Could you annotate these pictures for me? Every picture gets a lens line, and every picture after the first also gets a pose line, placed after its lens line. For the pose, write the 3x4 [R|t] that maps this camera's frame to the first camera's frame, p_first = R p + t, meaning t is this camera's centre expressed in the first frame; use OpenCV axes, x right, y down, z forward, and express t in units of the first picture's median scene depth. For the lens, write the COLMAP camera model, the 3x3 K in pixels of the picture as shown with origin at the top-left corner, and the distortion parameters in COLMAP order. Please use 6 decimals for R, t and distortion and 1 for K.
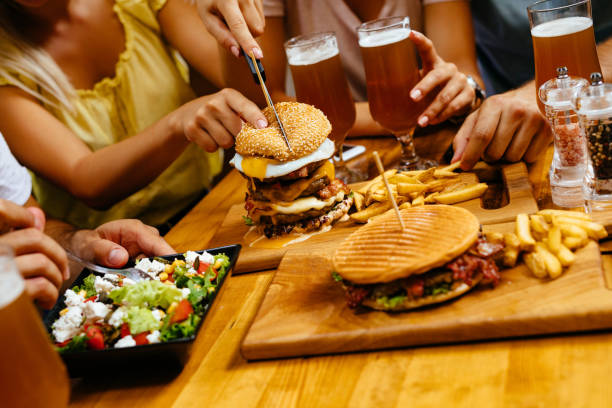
lens RADIAL K [[761.3, 0, 306.0], [0, 761.3, 204.0], [0, 0, 1]] dist [-0.008307, -0.019612]
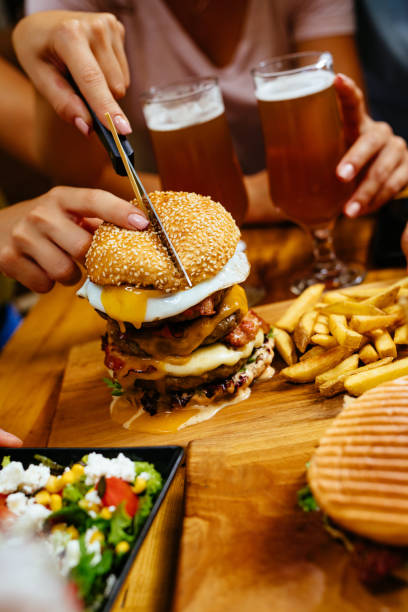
lens RADIAL K [[761.3, 0, 204.0], [0, 761.3, 306.0], [0, 0, 1]] dist [-0.008307, -0.019612]
pose [[0.984016, -0.059307, 0.167913, -0.106876], [0.049024, 0.996697, 0.064740, -0.082352], [-0.171198, -0.055474, 0.983674, 0.389802]]
